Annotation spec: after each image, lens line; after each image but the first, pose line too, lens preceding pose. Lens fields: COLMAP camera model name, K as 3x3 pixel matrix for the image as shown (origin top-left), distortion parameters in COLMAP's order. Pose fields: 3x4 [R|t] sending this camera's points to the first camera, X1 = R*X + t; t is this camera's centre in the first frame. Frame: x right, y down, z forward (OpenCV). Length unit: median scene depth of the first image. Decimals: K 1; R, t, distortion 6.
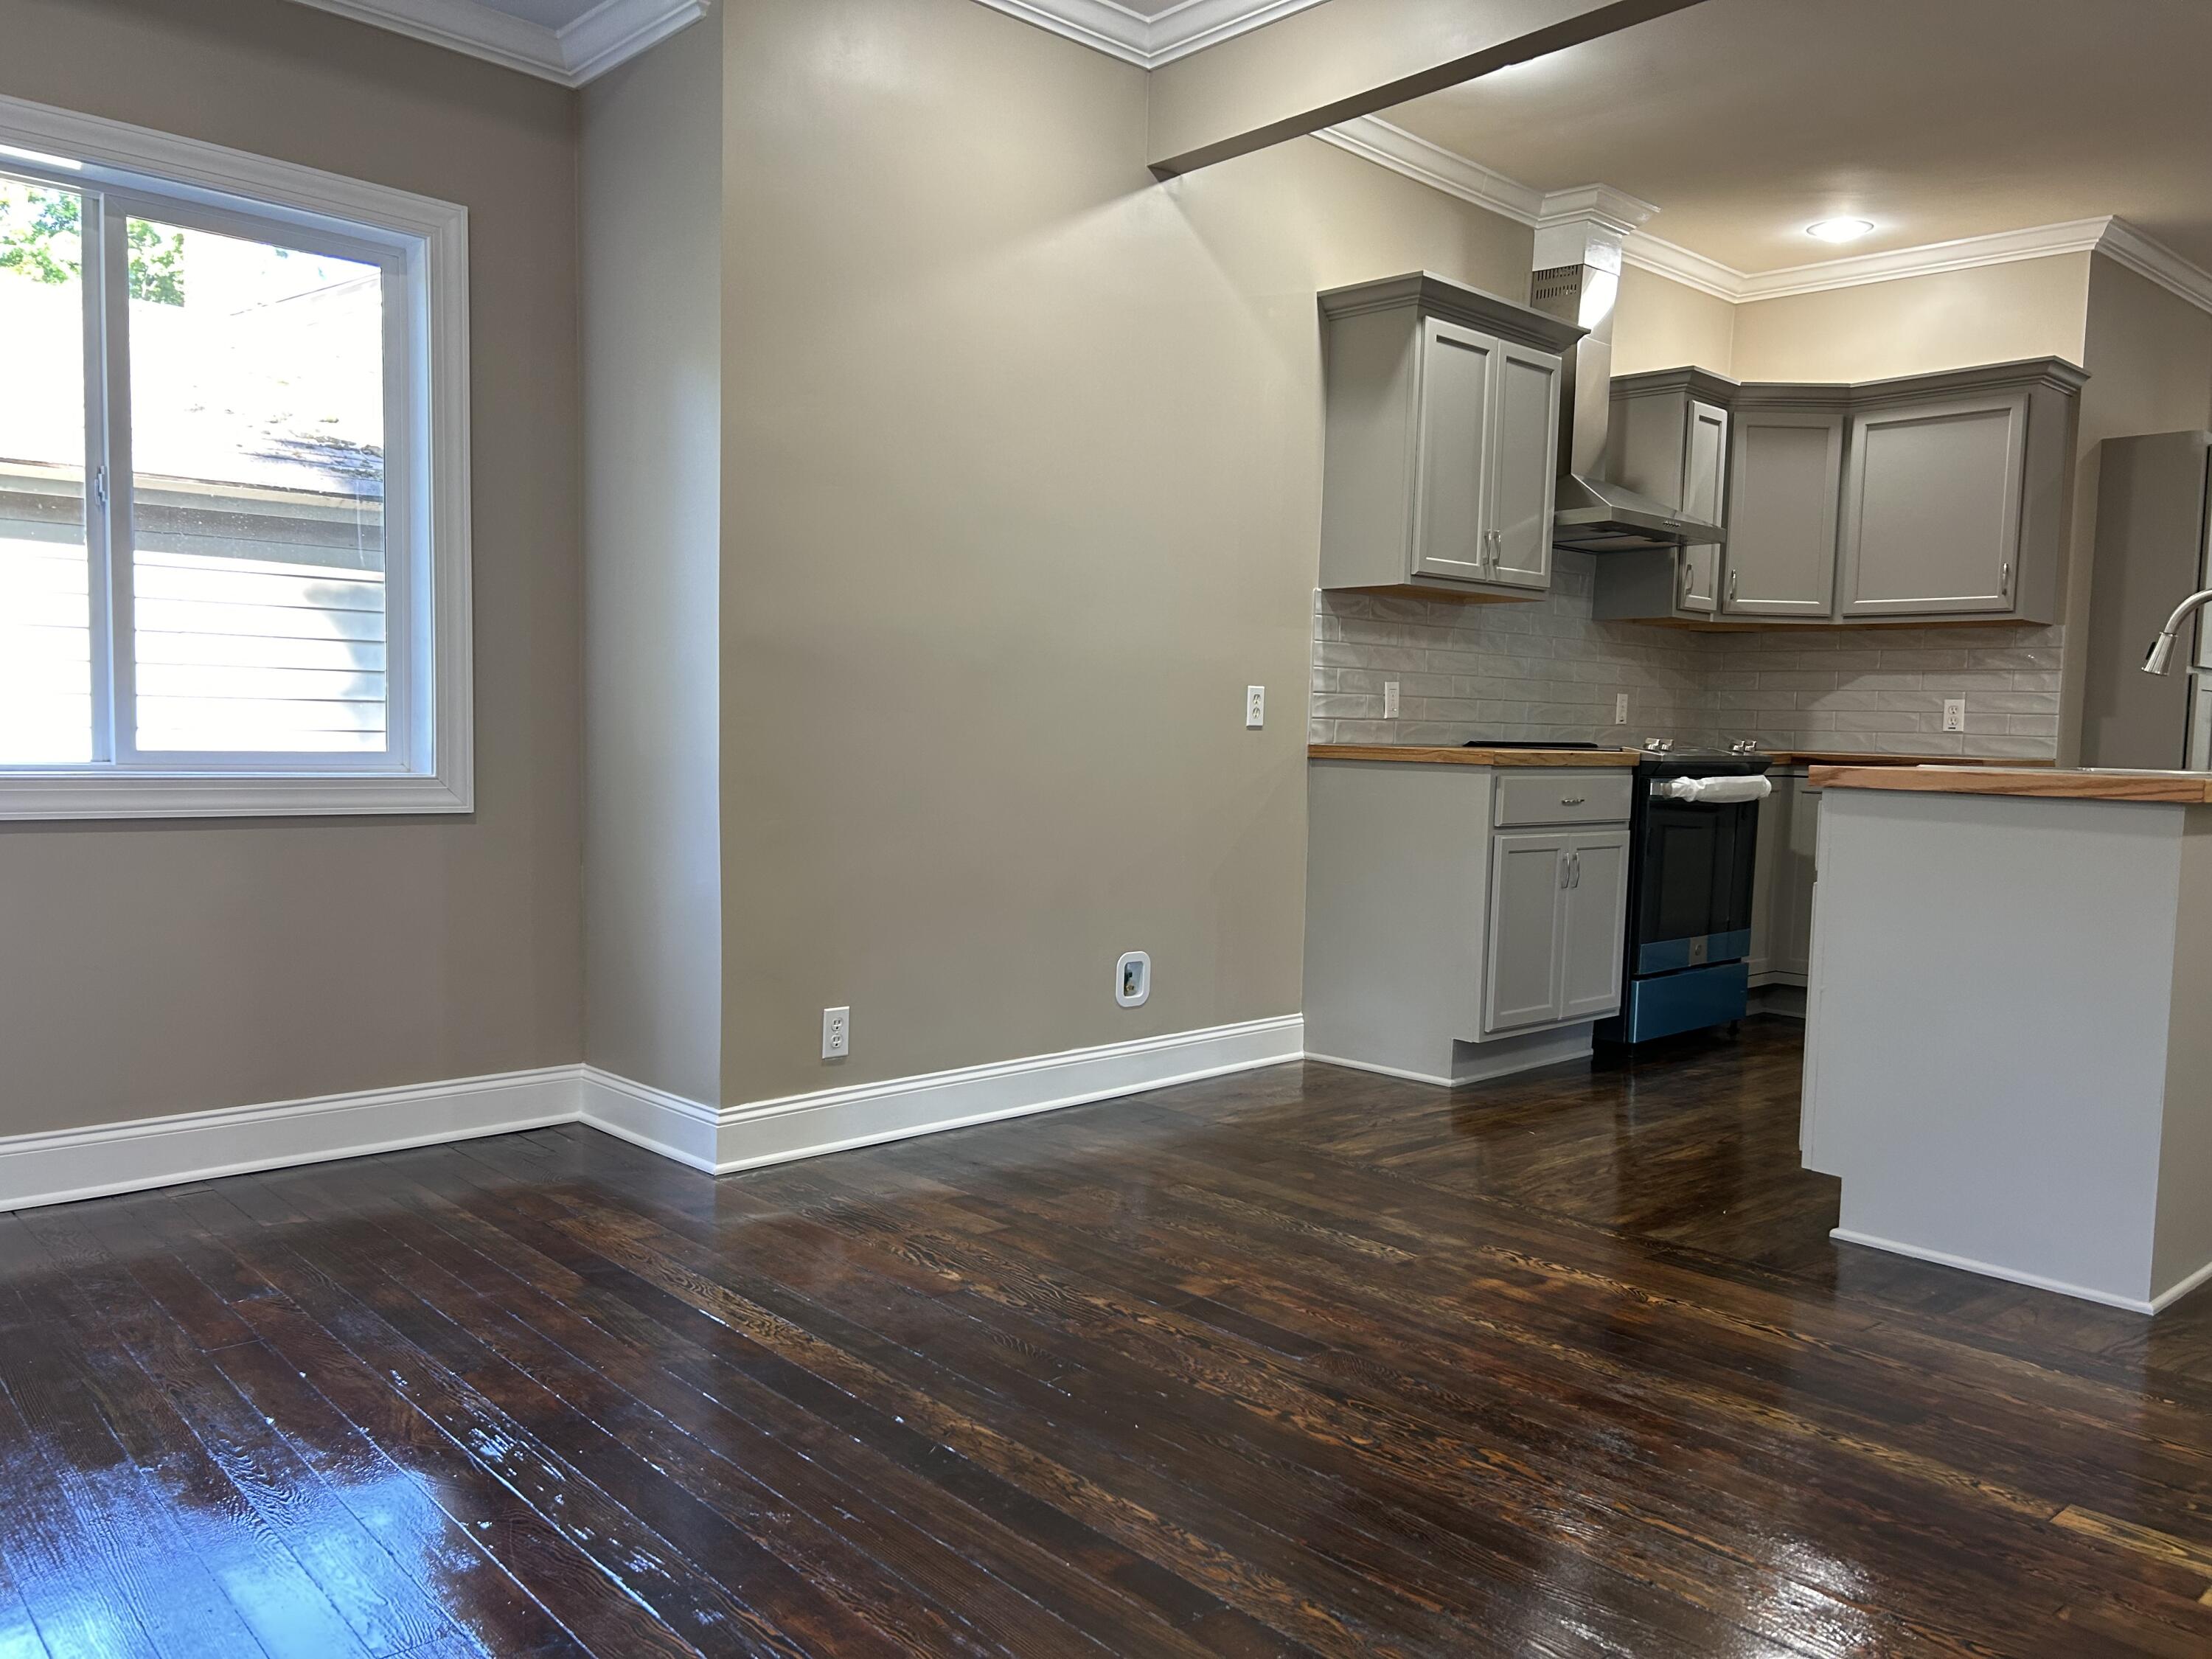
lens RADIAL K [[1687.2, 0, 1090.3], [0, 1687.2, 846.5], [0, 0, 1]] dist [0.048962, -0.056944]
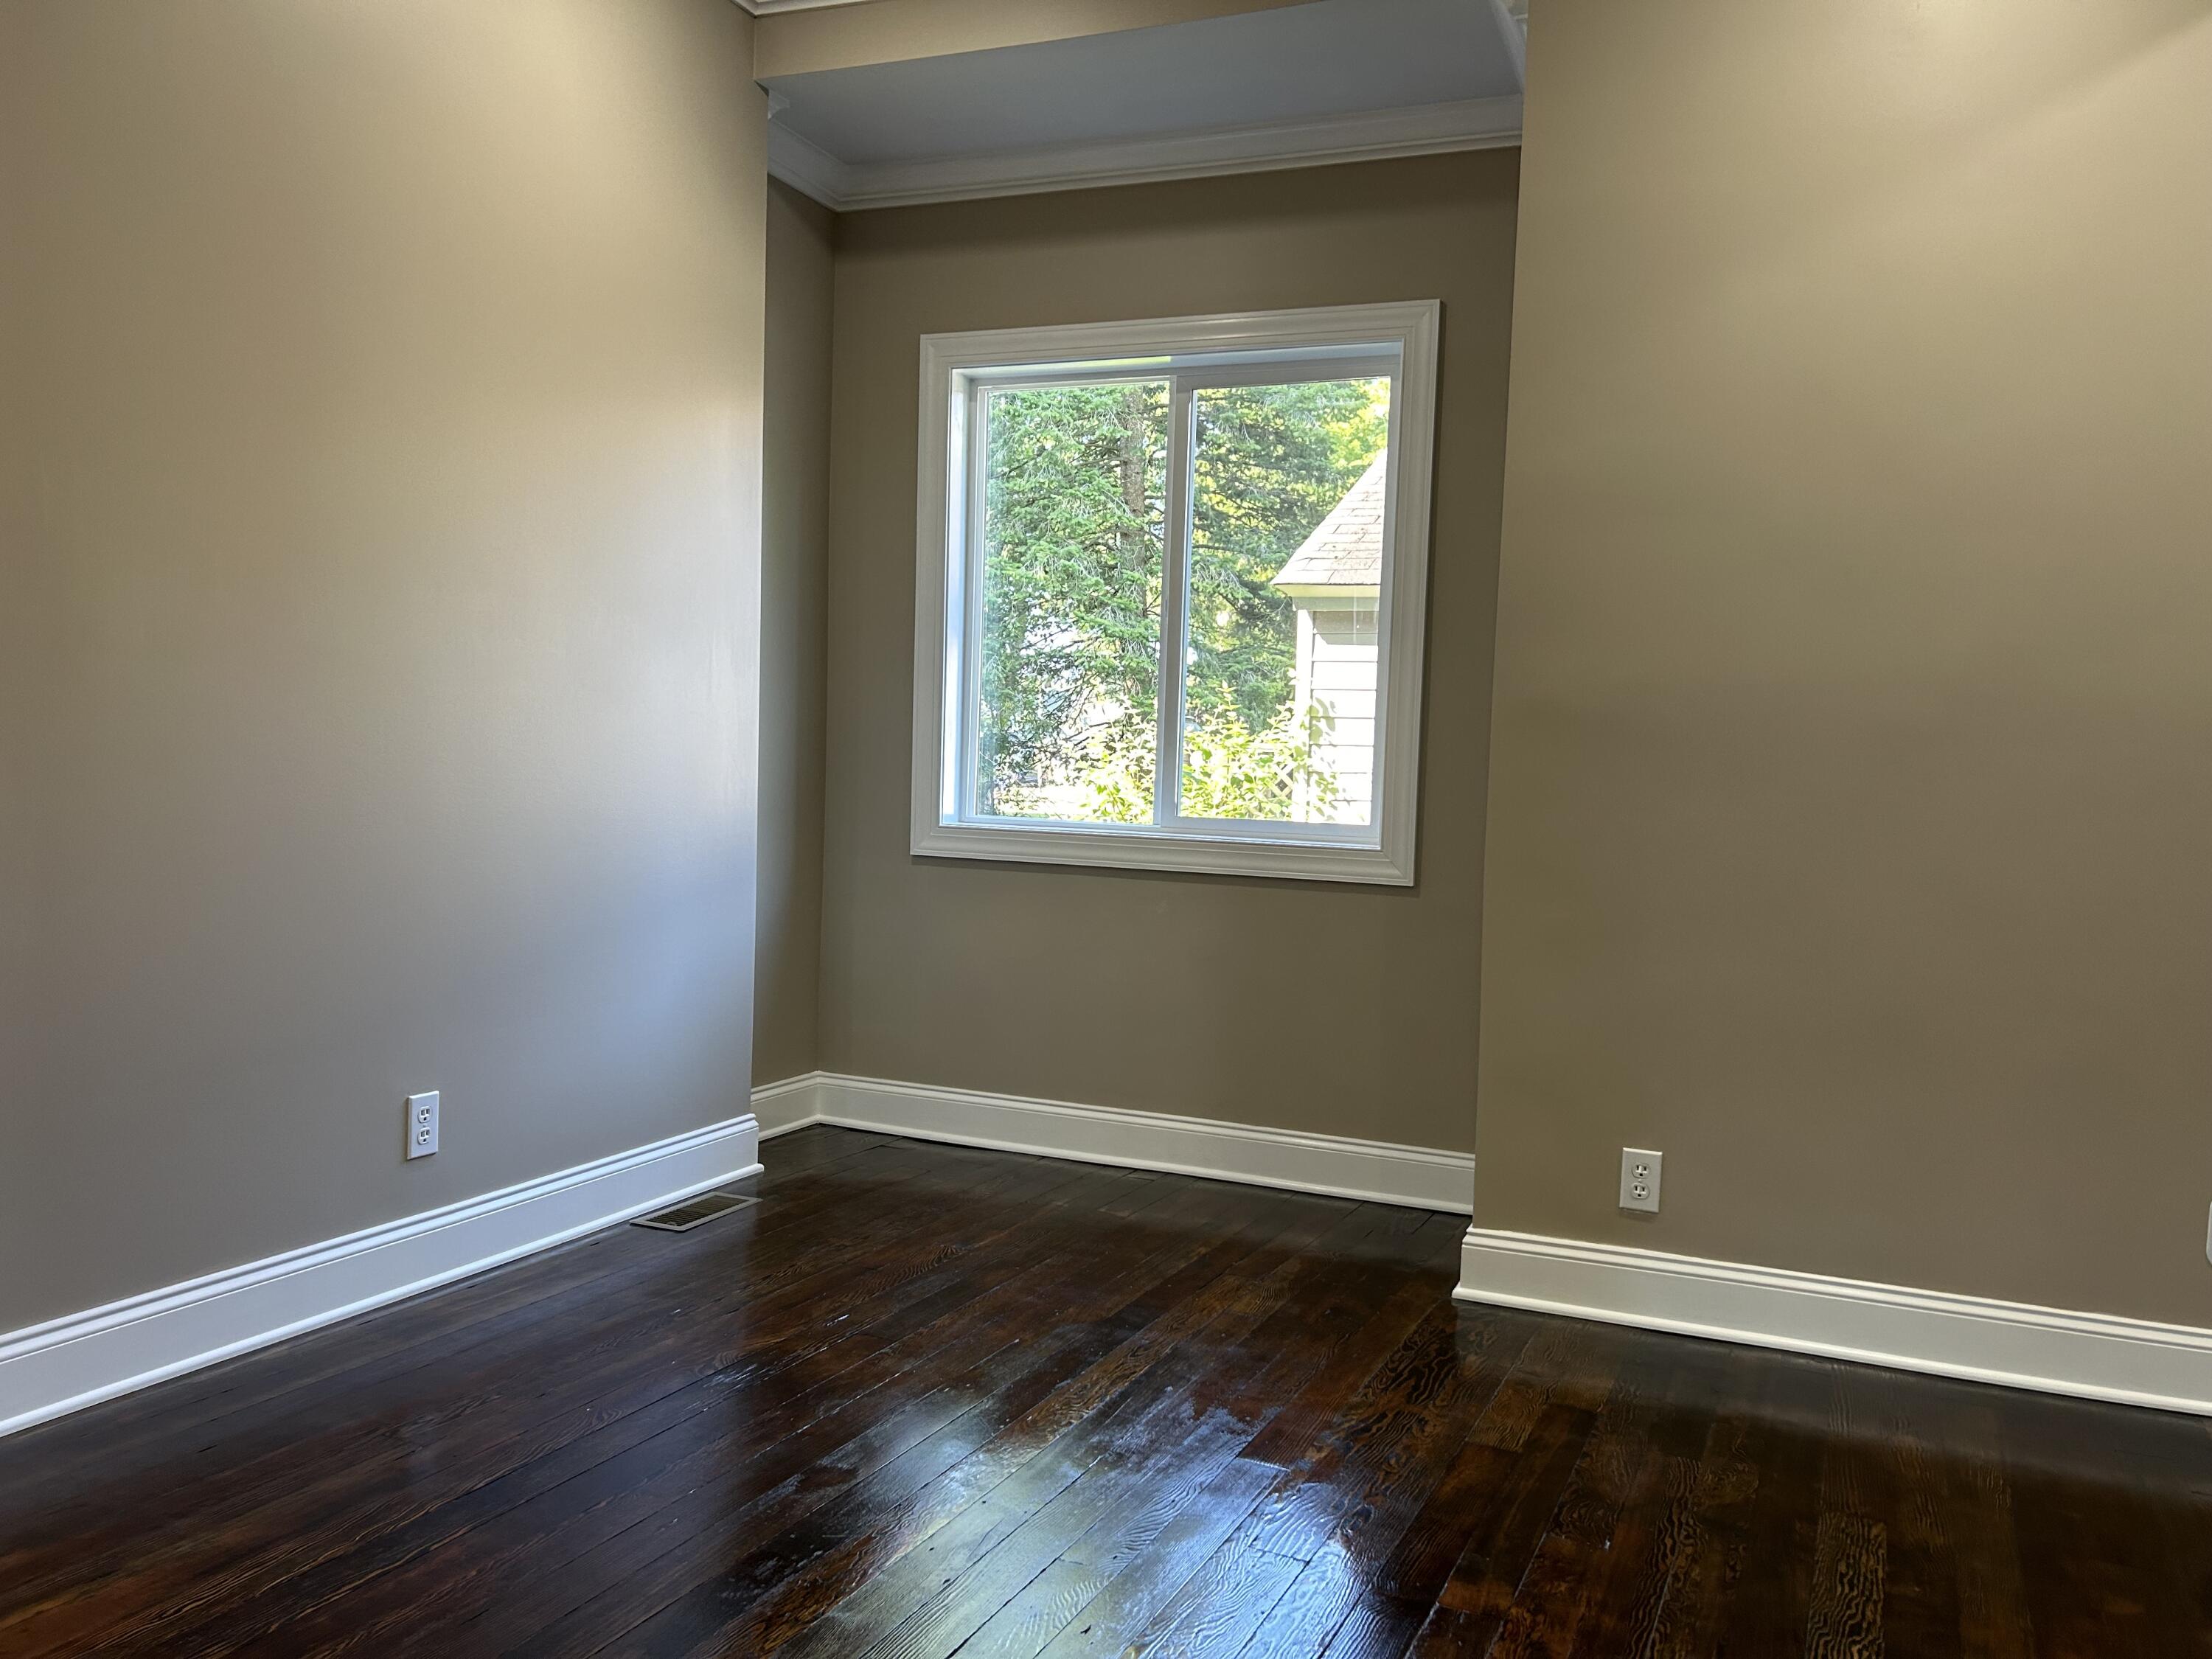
lens RADIAL K [[1687.2, 0, 1105.7], [0, 1687.2, 841.4], [0, 0, 1]] dist [0.048962, -0.056944]
pose [[0.386921, 0.036198, -0.921402, 0.417728], [-0.086345, 0.996261, 0.002881, -0.027926], [0.918061, 0.078443, 0.388600, 0.358272]]
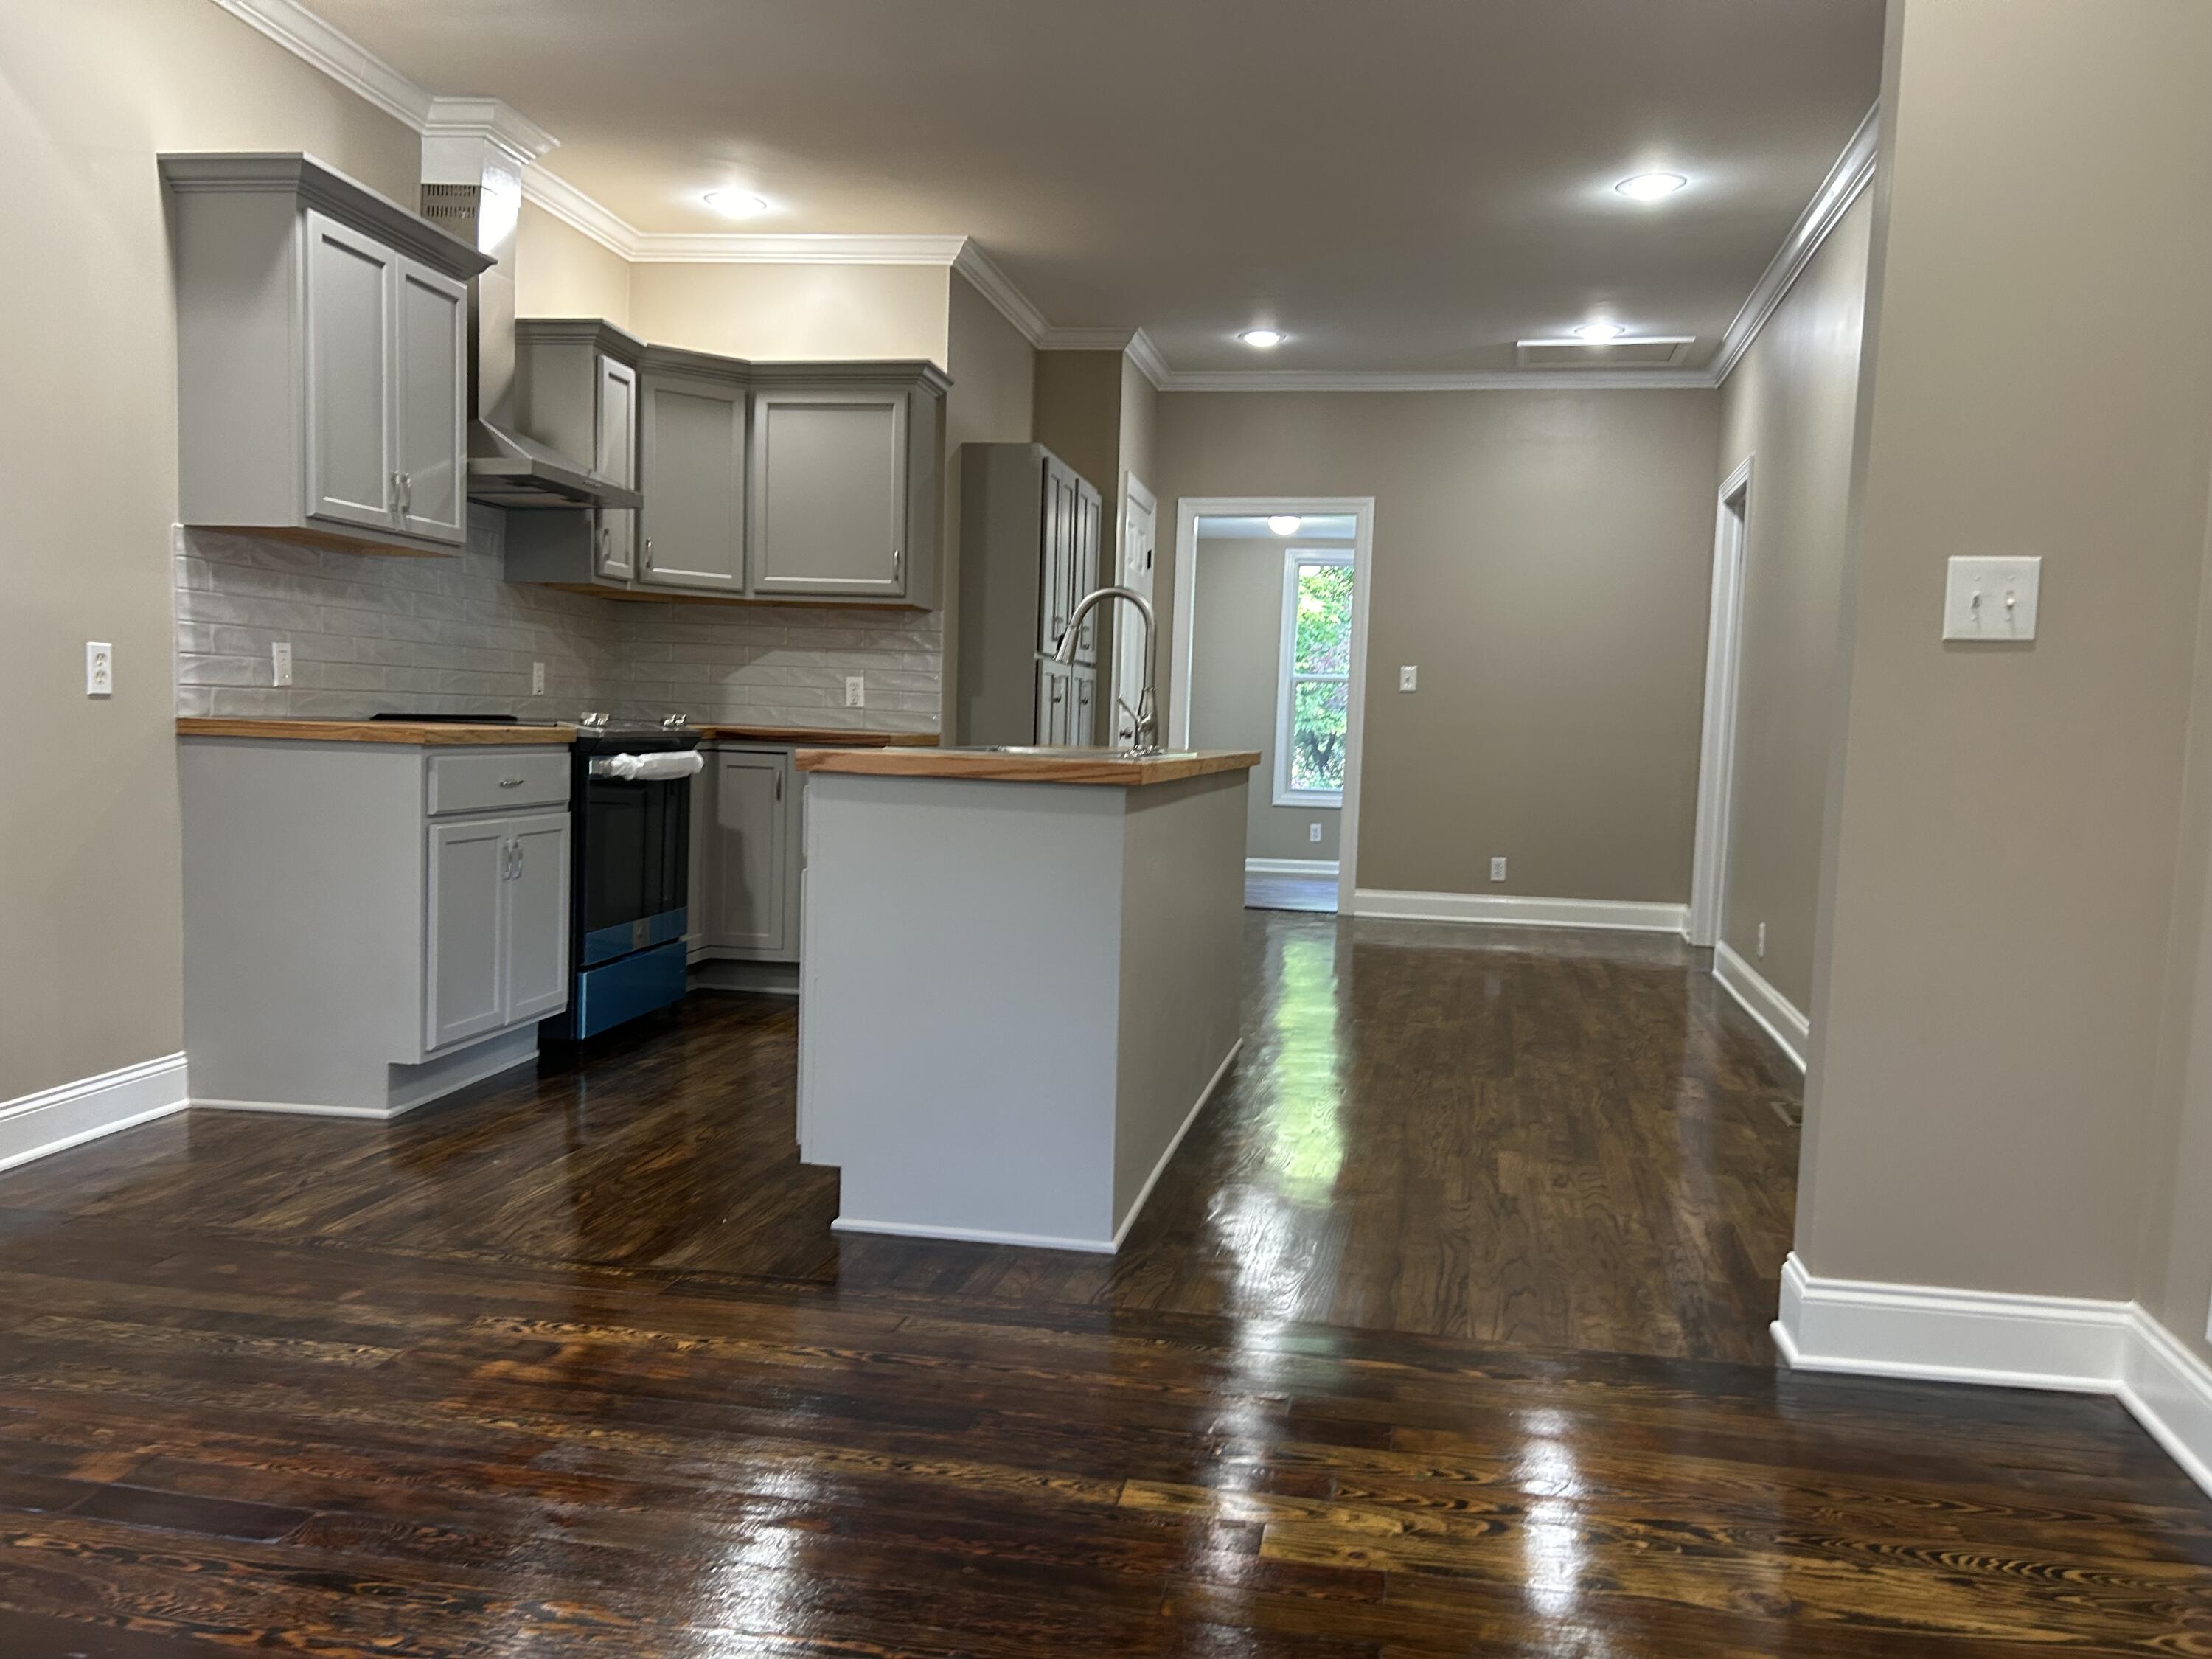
lens RADIAL K [[1687.2, 0, 1100.0], [0, 1687.2, 847.1], [0, 0, 1]] dist [0.048962, -0.056944]
pose [[0.792182, -0.044451, 0.608663, -0.020020], [0.030689, 0.998984, 0.033014, -0.013385], [-0.609512, -0.007474, 0.792741, 0.096370]]
